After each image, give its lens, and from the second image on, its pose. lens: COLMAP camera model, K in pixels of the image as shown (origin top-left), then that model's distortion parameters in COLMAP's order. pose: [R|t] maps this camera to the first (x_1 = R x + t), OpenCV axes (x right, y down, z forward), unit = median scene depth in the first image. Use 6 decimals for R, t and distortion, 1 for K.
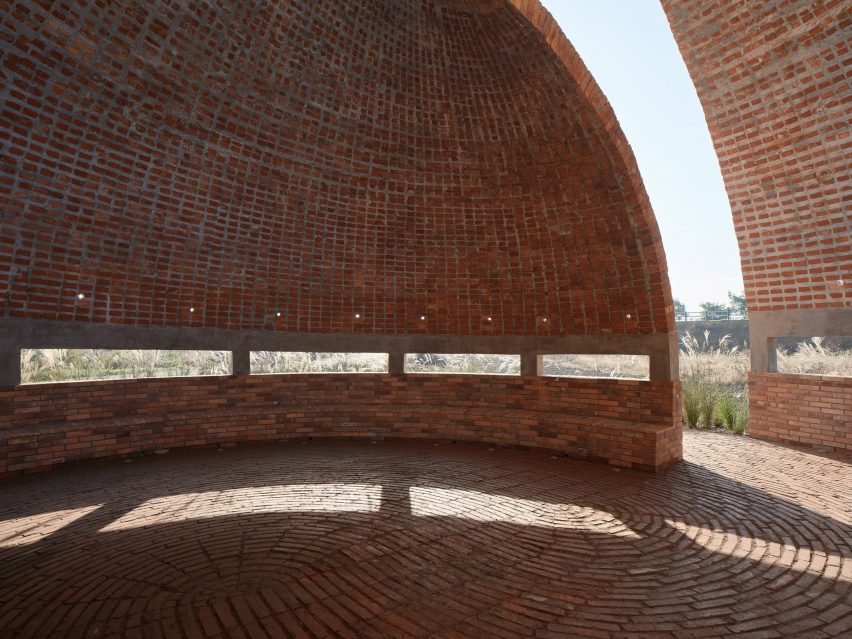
lens RADIAL K [[471.2, 0, 414.7], [0, 471.2, 316.5], [0, 0, 1]] dist [-0.014248, 0.002557]
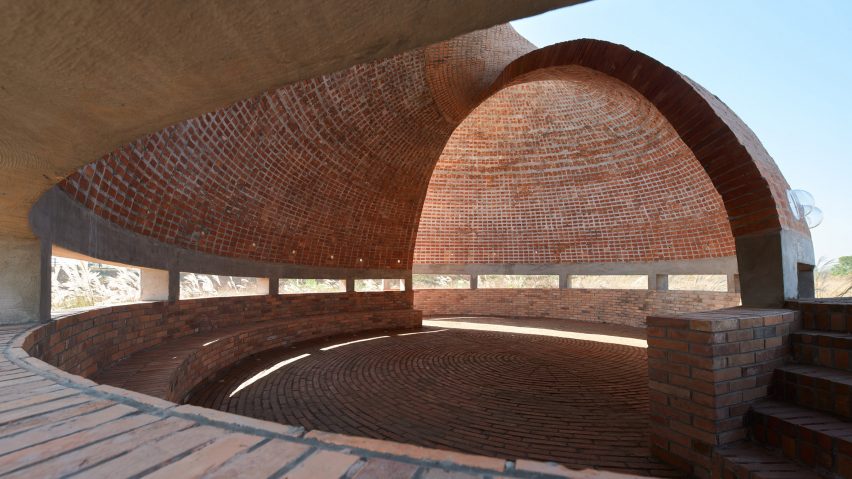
lens RADIAL K [[340.6, 0, 422.4], [0, 340.6, 267.8], [0, 0, 1]] dist [-0.000578, -0.000096]
pose [[0.223409, 0.049737, 0.973455, -0.899719], [-0.042293, 0.998251, -0.041298, 0.077323], [-0.973807, -0.031944, 0.225122, 0.463227]]
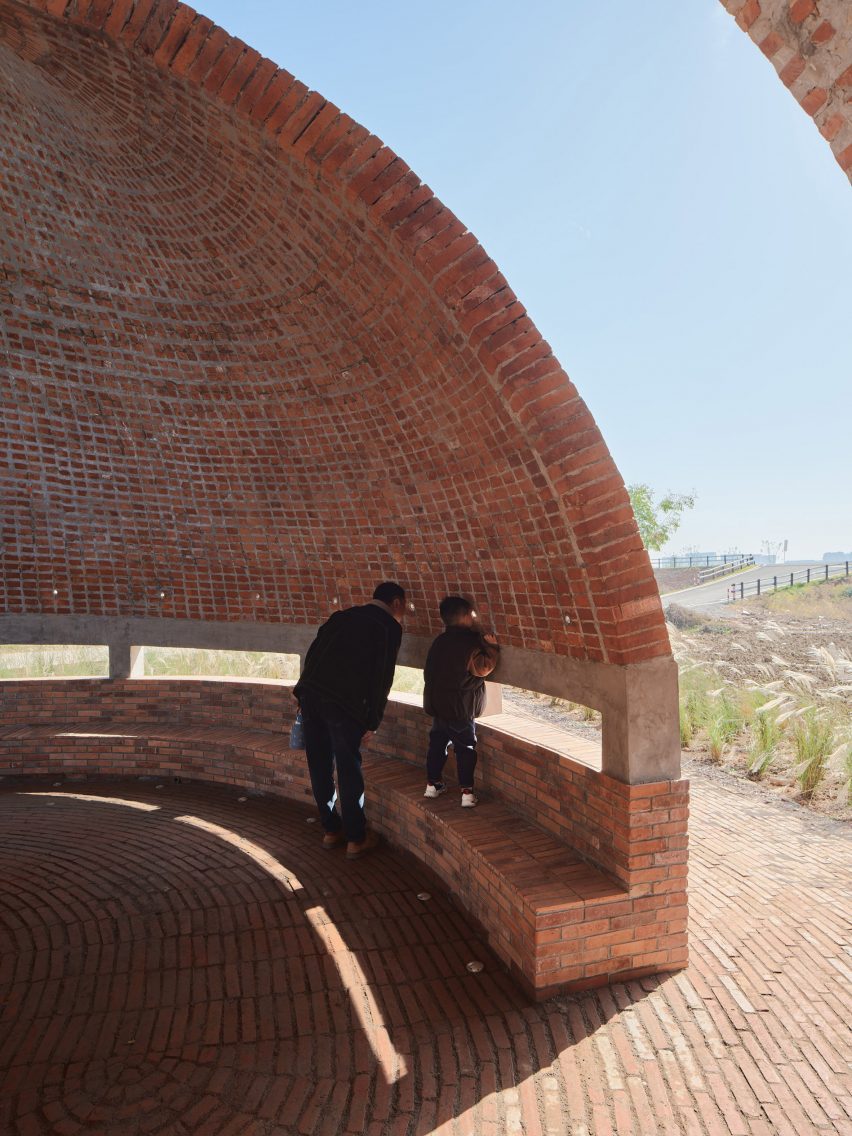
lens RADIAL K [[628.2, 0, 426.4], [0, 628.2, 574.6], [0, 0, 1]] dist [-0.014248, 0.002557]
pose [[0.903452, -0.013746, -0.428469, 0.506603], [0.031033, 0.998961, 0.033385, -0.058058], [0.427565, -0.043459, 0.902939, 0.347426]]
